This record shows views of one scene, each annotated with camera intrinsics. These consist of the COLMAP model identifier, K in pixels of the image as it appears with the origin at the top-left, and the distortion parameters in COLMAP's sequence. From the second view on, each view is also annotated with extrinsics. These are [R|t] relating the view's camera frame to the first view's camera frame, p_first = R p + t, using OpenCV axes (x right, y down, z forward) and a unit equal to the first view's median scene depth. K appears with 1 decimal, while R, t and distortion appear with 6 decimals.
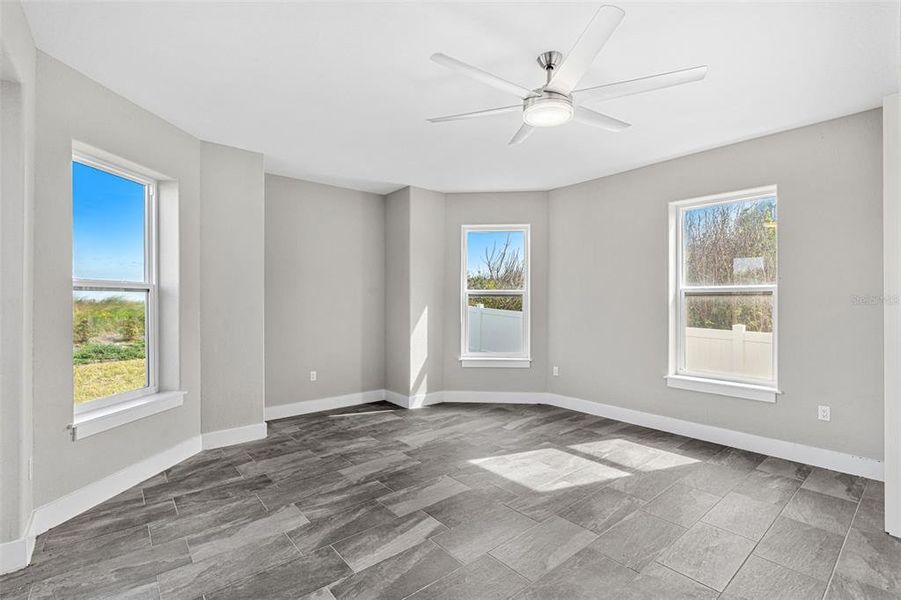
lens RADIAL K [[429.4, 0, 451.6], [0, 429.4, 303.3], [0, 0, 1]] dist [-0.003663, -0.000254]
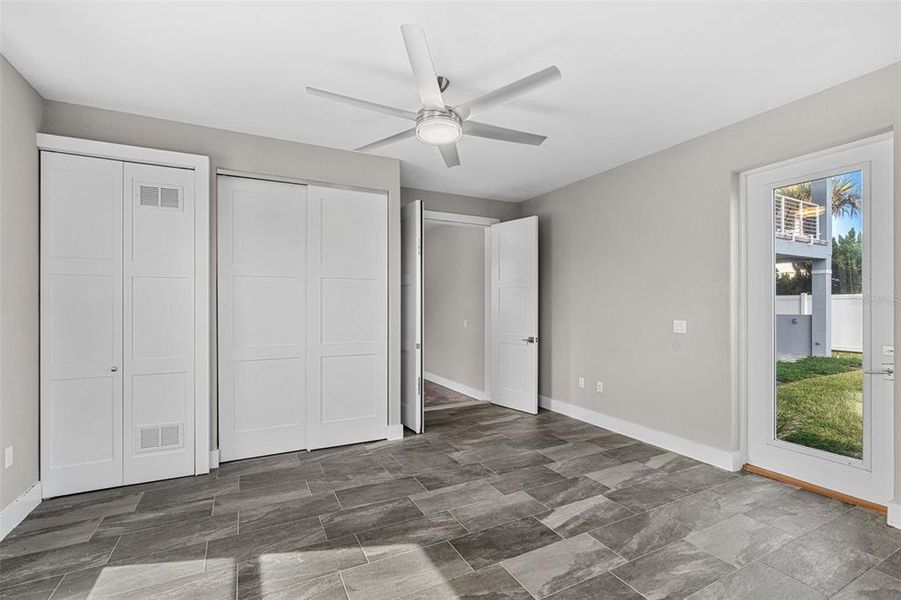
lens RADIAL K [[429.4, 0, 447.9], [0, 429.4, 303.9], [0, 0, 1]] dist [-0.003663, -0.000254]
pose [[-0.976635, -0.000464, 0.214906, -0.027270], [-0.001749, 0.999982, -0.005792, -0.001089], [-0.214899, -0.006032, -0.976618, 2.004514]]
